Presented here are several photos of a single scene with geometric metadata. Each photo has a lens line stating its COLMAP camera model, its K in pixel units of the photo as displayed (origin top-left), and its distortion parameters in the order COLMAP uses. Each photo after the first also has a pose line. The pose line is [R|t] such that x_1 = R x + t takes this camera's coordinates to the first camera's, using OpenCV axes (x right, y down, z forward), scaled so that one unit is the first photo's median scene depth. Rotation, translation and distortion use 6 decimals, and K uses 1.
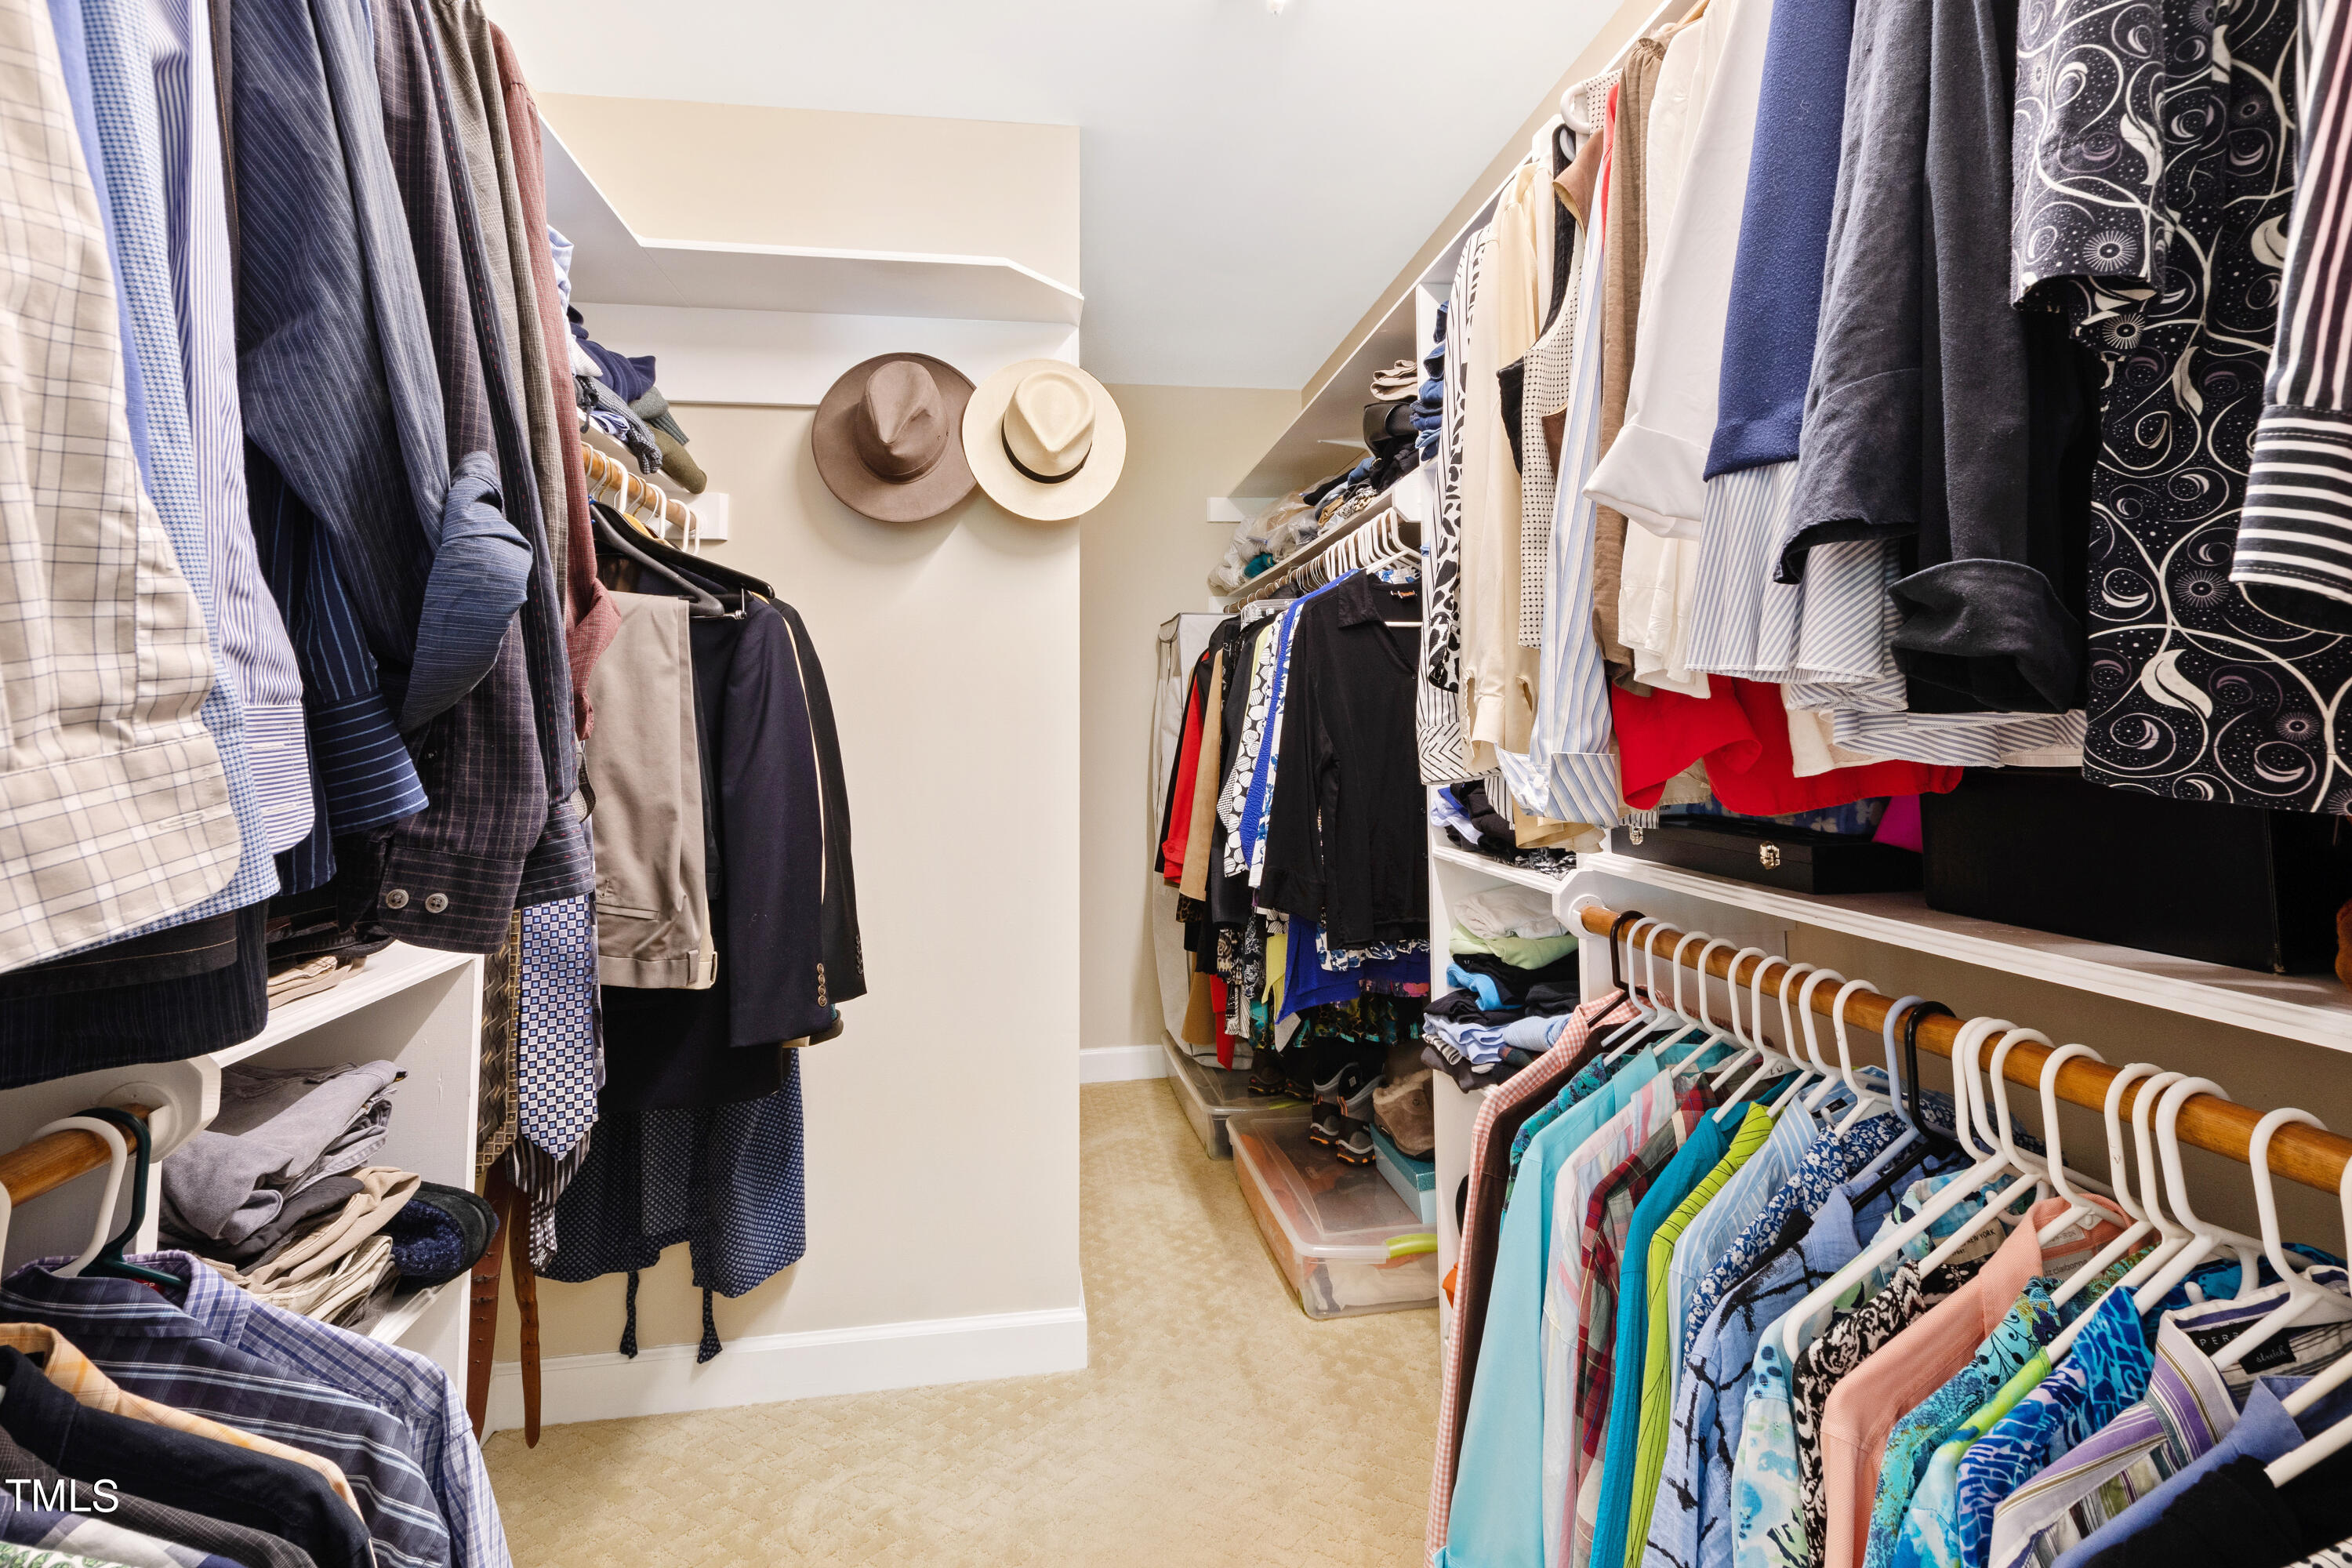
lens RADIAL K [[1031.5, 0, 1171.4], [0, 1031.5, 756.3], [0, 0, 1]] dist [0.000317, -0.000396]
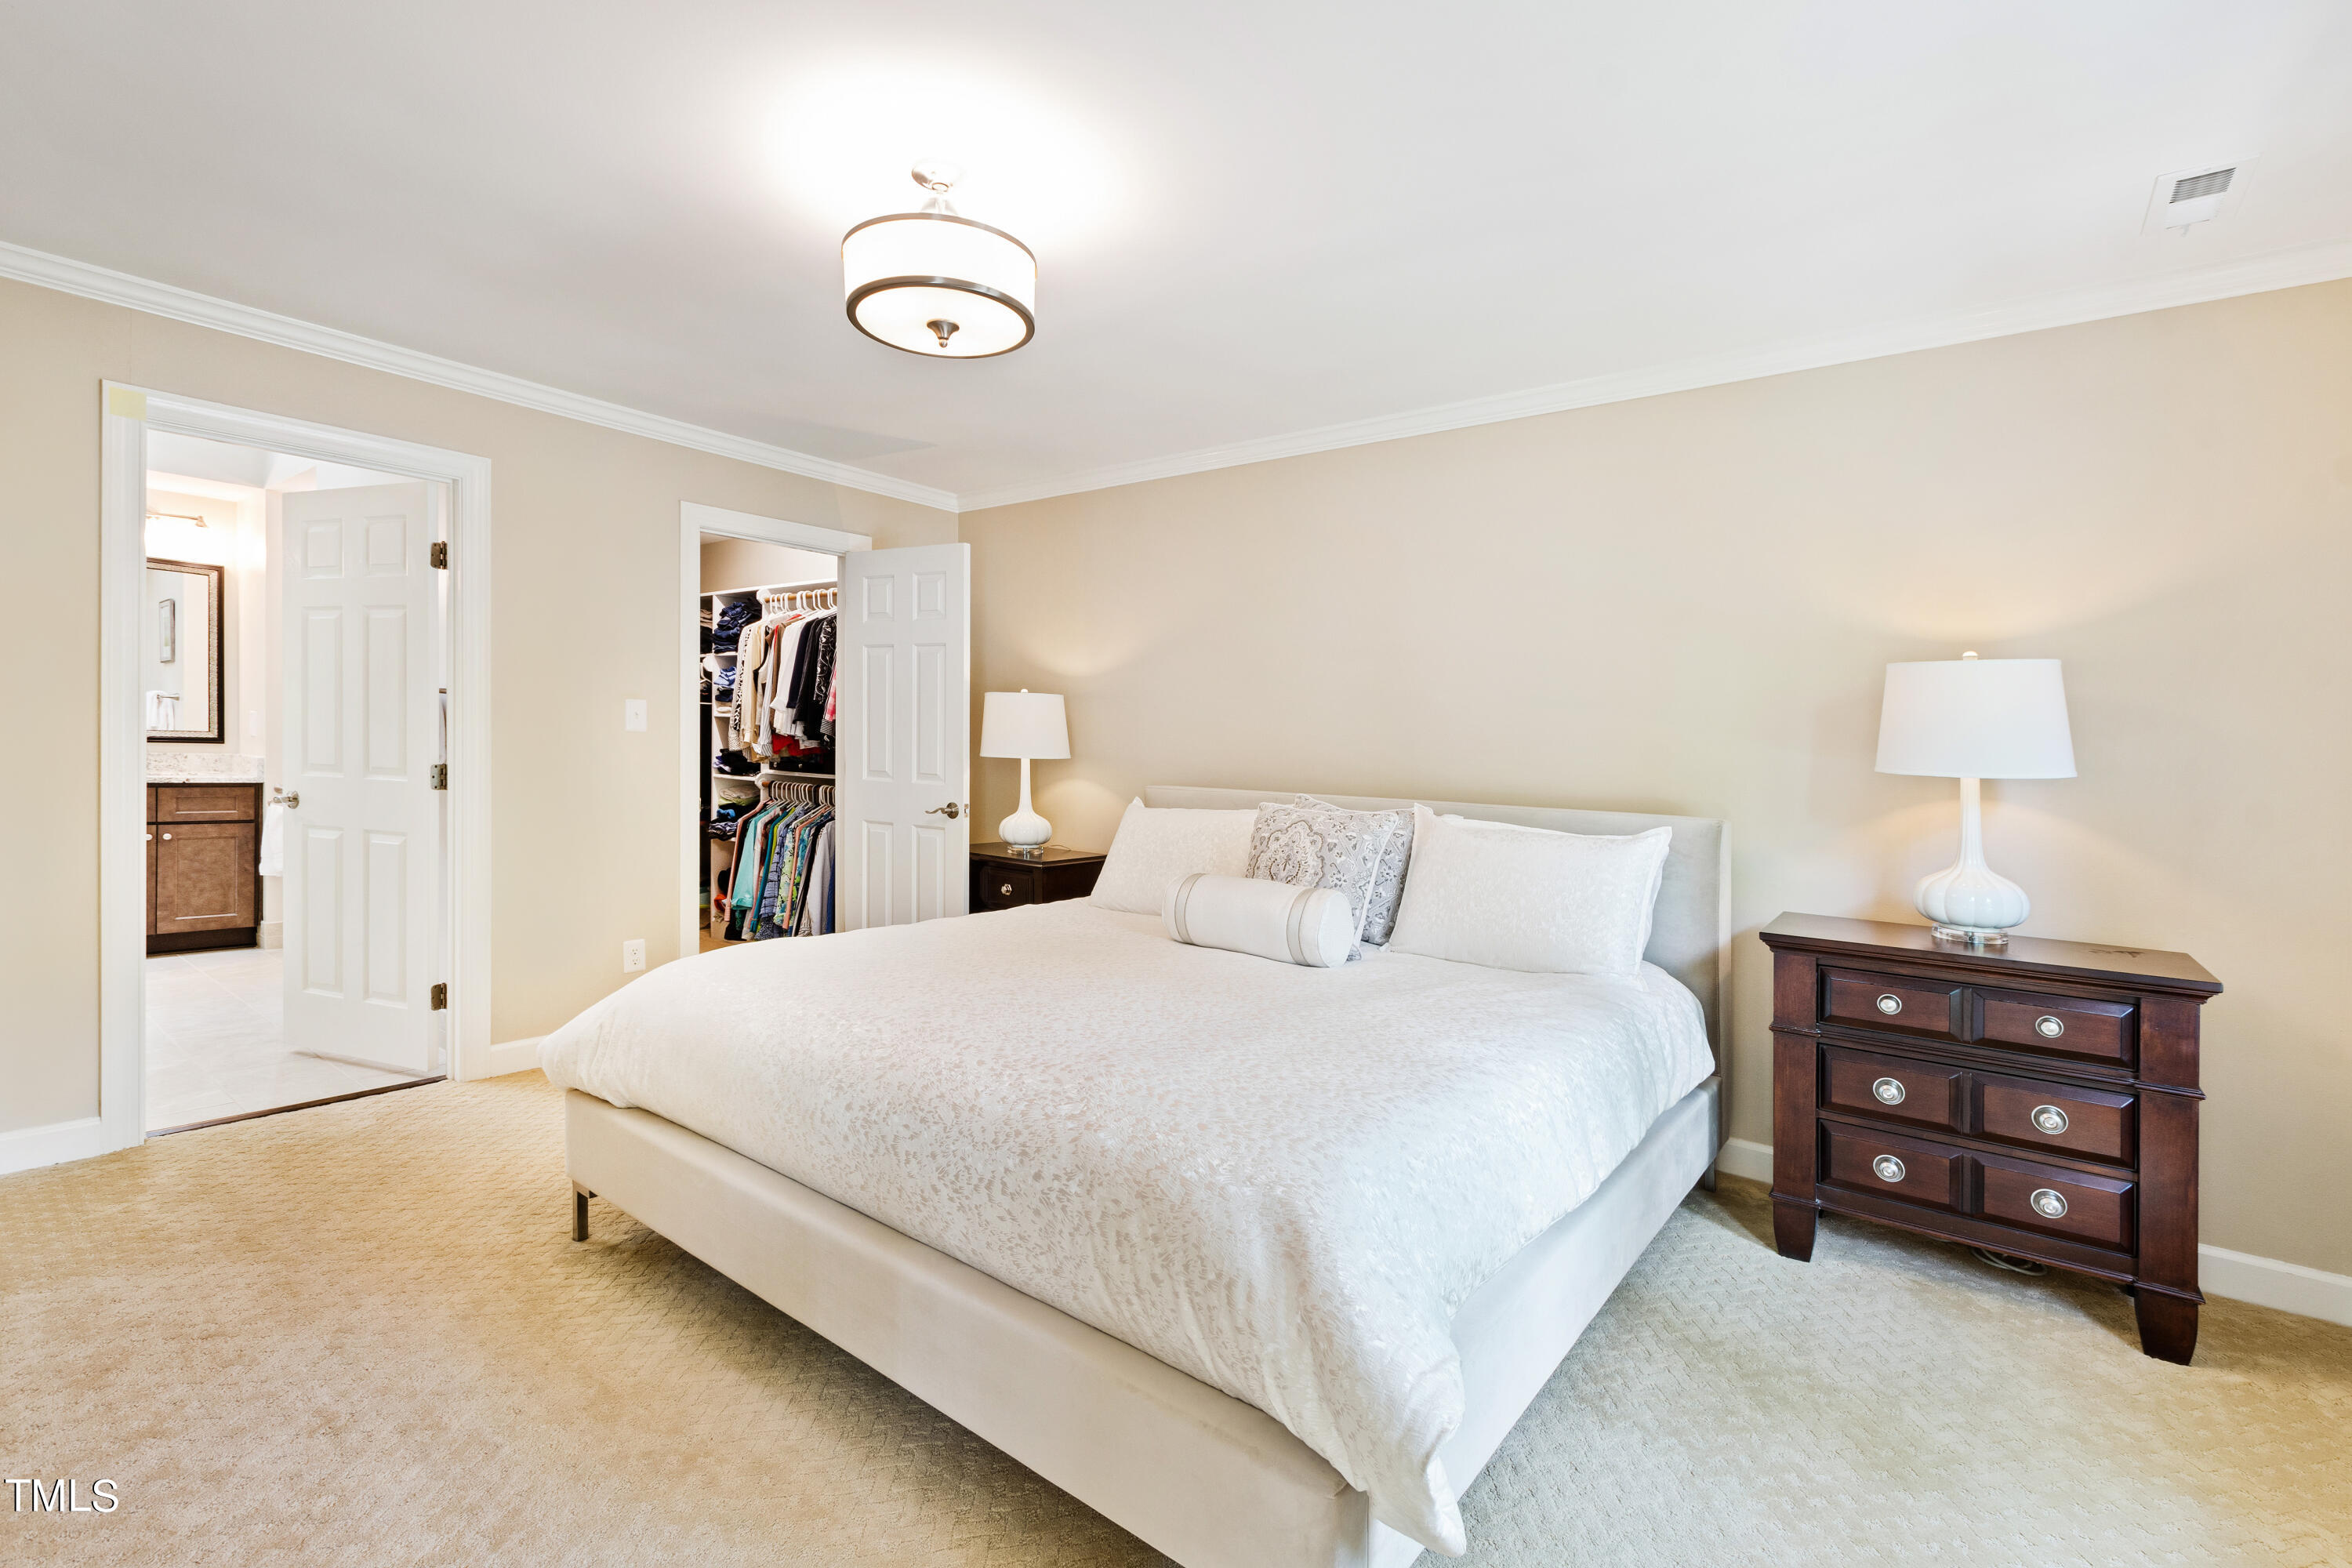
lens RADIAL K [[1031.5, 0, 1171.4], [0, 1031.5, 756.3], [0, 0, 1]] dist [0.000317, -0.000396]
pose [[0.706269, 0.040926, 0.706759, -1.869898], [-0.031950, 0.999153, -0.025930, 0.130074], [-0.707222, -0.004268, 0.706979, -4.218488]]
